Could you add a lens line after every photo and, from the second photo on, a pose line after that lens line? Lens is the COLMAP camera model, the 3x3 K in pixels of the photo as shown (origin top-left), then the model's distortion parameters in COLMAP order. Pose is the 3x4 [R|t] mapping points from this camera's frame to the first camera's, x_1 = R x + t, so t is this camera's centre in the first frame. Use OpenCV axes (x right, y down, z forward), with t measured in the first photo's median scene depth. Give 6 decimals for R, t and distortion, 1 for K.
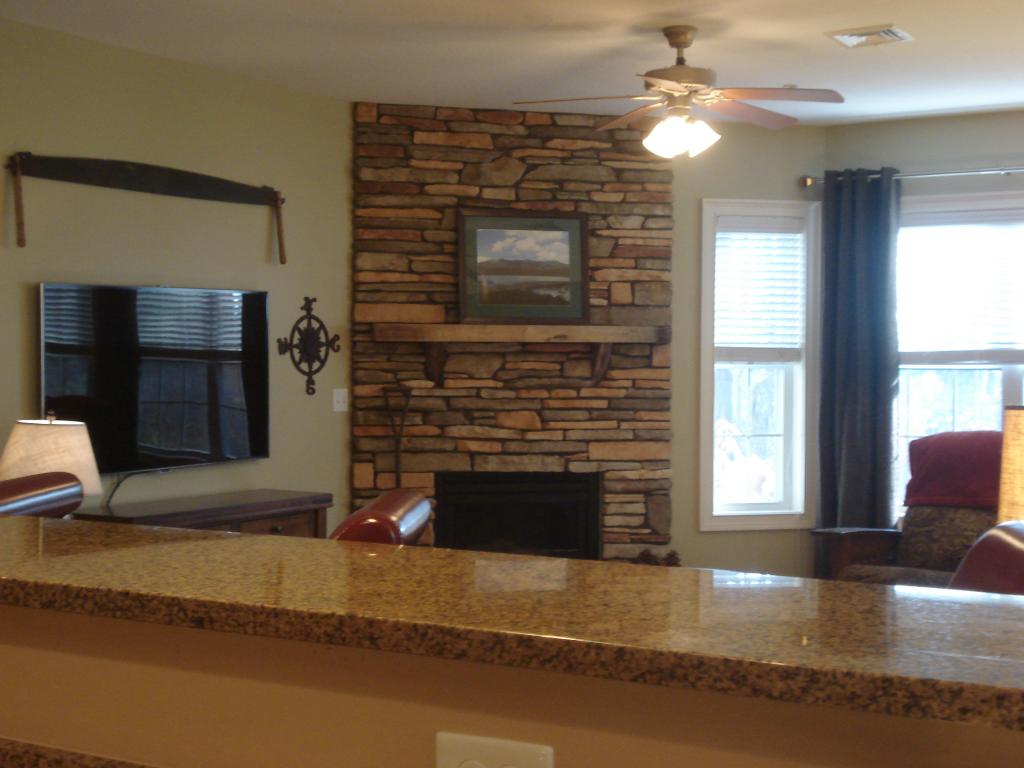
lens RADIAL K [[1520.3, 0, 511.5], [0, 1520.3, 361.7], [0, 0, 1]] dist [0.027108, 0.000000]
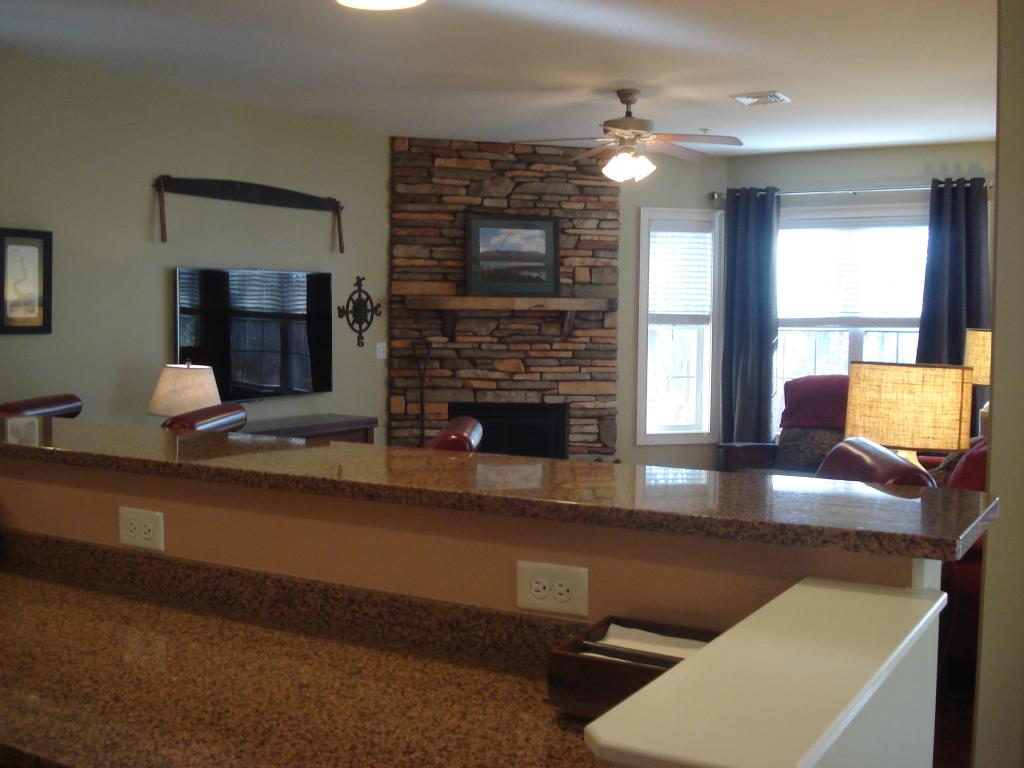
lens RADIAL K [[1139.8, 0, 518.7], [0, 1139.8, 350.2], [0, 0, 1]] dist [-0.109467, 0.000000]
pose [[0.999625, 0.005455, 0.026831, -0.014347], [-0.006194, 0.999602, 0.027523, -0.004546], [-0.026671, -0.027678, 0.999261, -0.044537]]
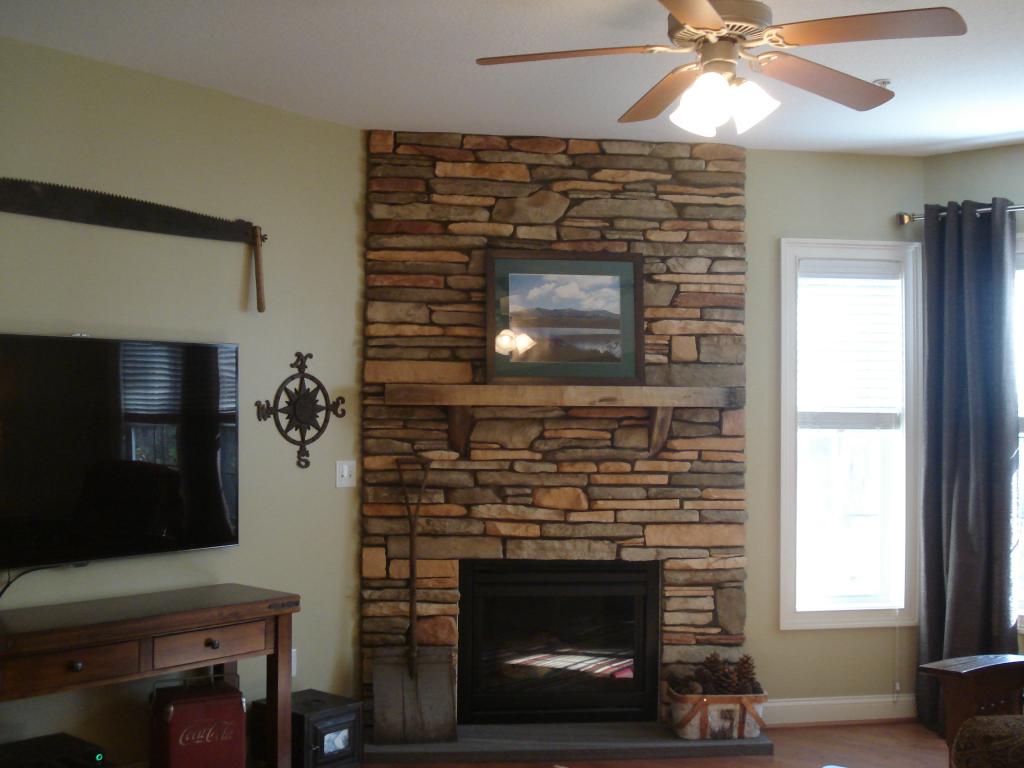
lens RADIAL K [[1139.8, 0, 498.0], [0, 1139.8, 362.7], [0, 0, 1]] dist [-0.109467, 0.000000]
pose [[0.989113, -0.004708, -0.147086, 0.065169], [-0.002978, 0.998643, -0.051991, -0.004085], [0.147131, 0.051863, 0.987756, 0.374062]]
